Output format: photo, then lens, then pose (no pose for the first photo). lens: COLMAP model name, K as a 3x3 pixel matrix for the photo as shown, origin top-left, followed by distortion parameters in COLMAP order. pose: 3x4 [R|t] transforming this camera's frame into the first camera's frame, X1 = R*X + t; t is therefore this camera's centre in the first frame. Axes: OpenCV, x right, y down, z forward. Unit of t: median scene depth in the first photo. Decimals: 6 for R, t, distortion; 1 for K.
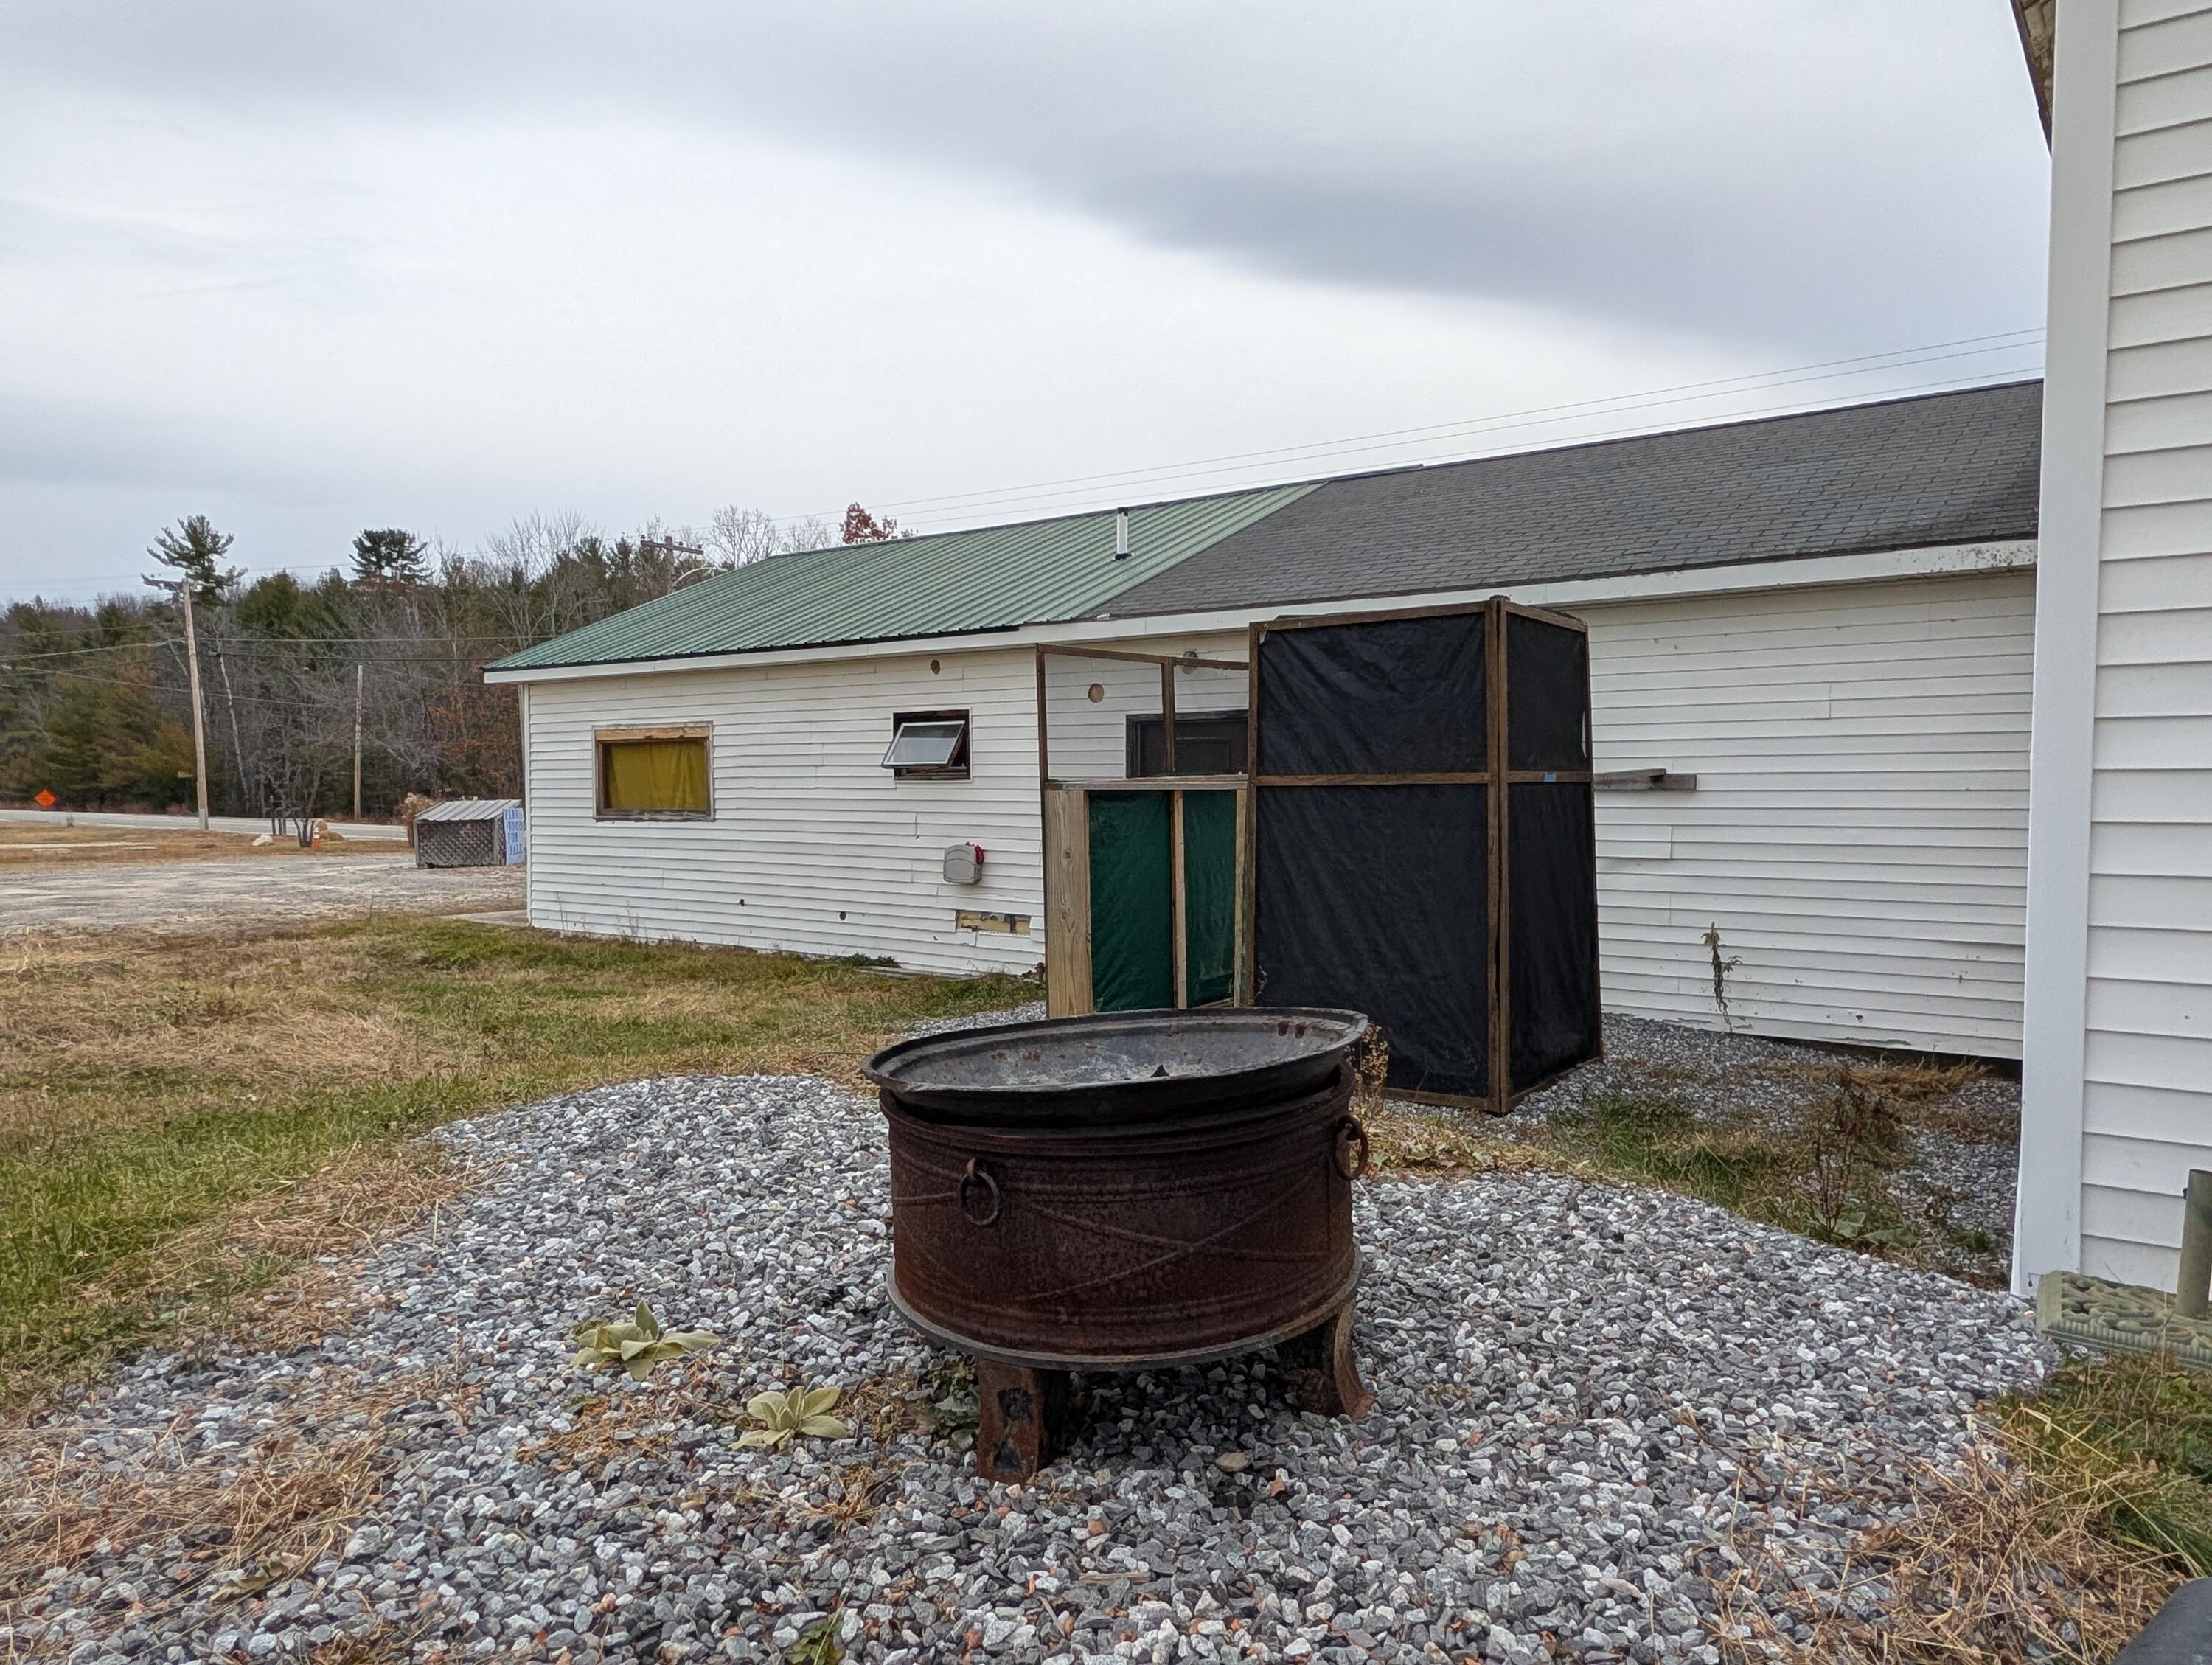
lens RADIAL K [[843.4, 0, 1106.0], [0, 843.4, 832.5], [0, 0, 1]] dist [0.000503, -0.000112]
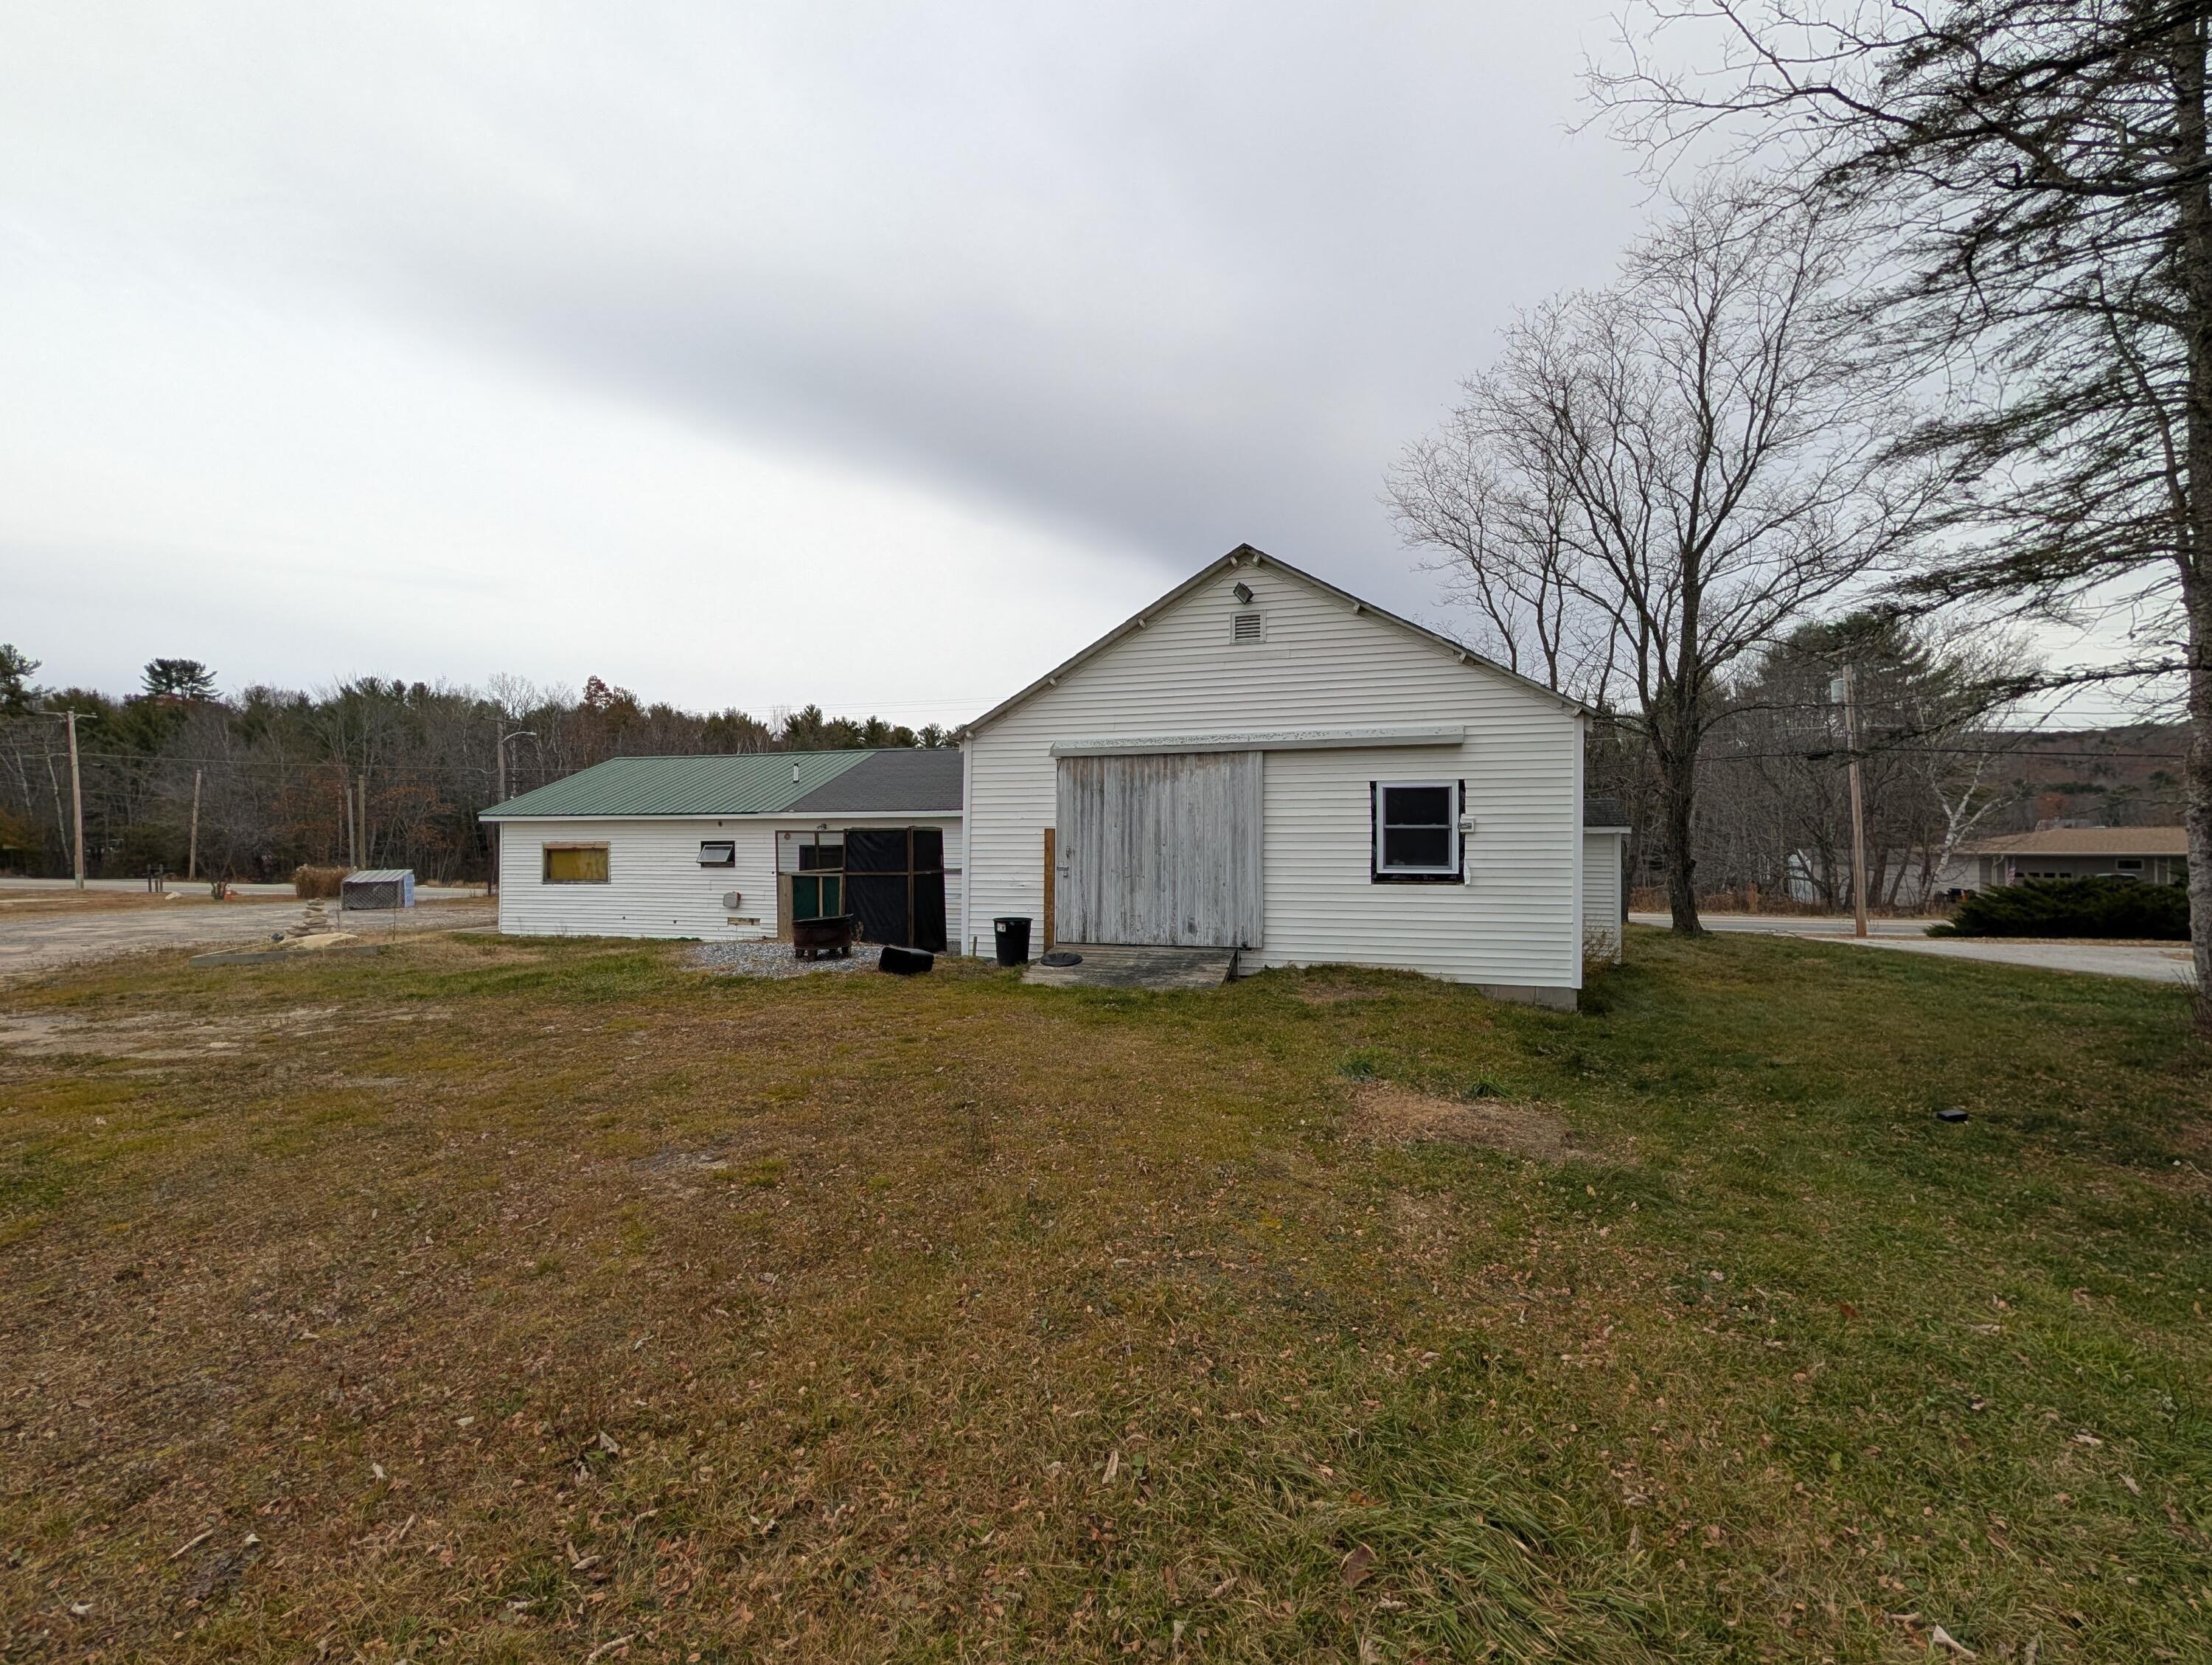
lens RADIAL K [[843.4, 0, 1106.0], [0, 843.4, 832.5], [0, 0, 1]] dist [0.000503, -0.000112]
pose [[0.899350, 0.012822, 0.437041, -0.240944], [0.005580, 0.999152, -0.040795, -0.051410], [-0.437194, 0.039128, 0.898516, -1.657353]]
